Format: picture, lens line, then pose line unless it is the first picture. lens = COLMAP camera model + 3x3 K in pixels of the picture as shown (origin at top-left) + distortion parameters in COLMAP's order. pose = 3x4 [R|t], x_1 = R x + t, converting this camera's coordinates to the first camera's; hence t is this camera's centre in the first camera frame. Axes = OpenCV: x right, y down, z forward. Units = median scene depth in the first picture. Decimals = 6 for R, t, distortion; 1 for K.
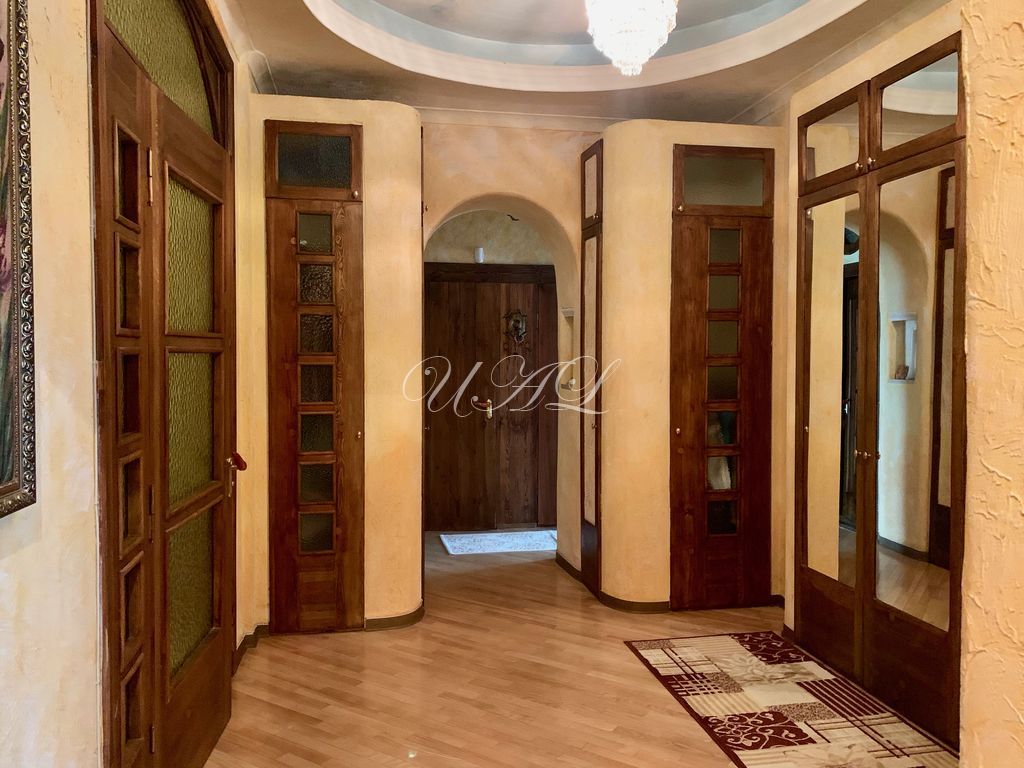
lens RADIAL K [[783.6, 0, 511.9], [0, 783.6, 380.7], [0, 0, 1]] dist [0.024796, -0.024671]
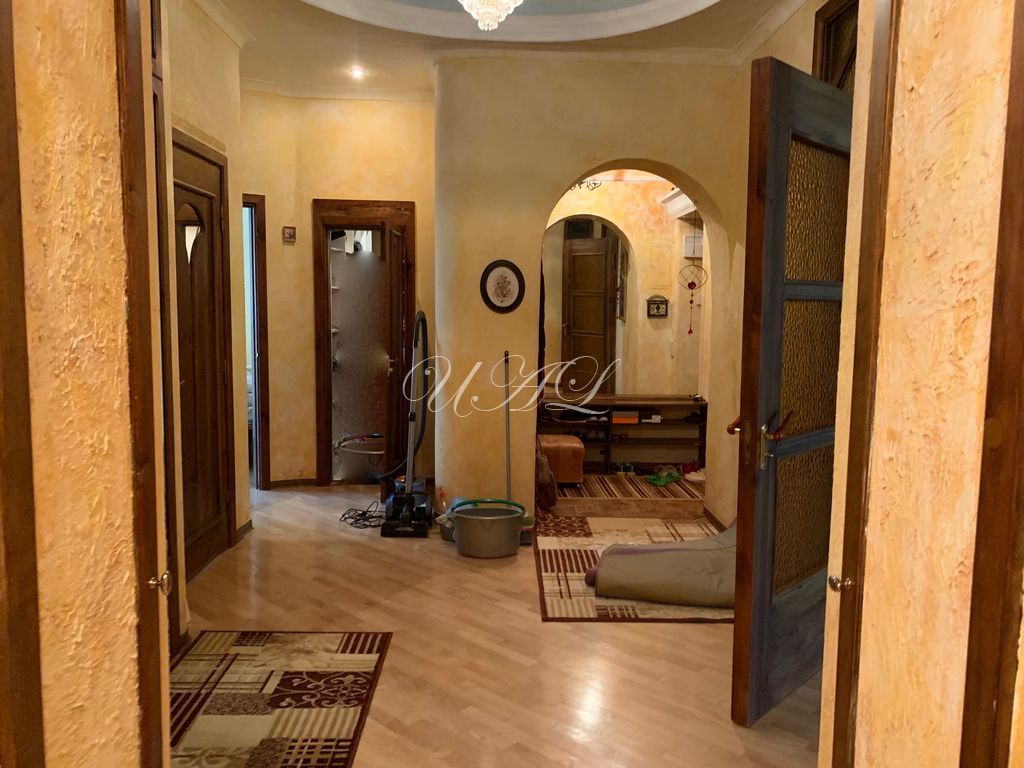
lens RADIAL K [[783.6, 0, 511.3], [0, 783.6, 382.3], [0, 0, 1]] dist [0.024796, -0.024671]
pose [[-0.985974, -0.033401, 0.163521, -0.059990], [-0.010411, 0.990170, 0.139481, -0.061341], [-0.166572, 0.135822, -0.976630, 1.822469]]
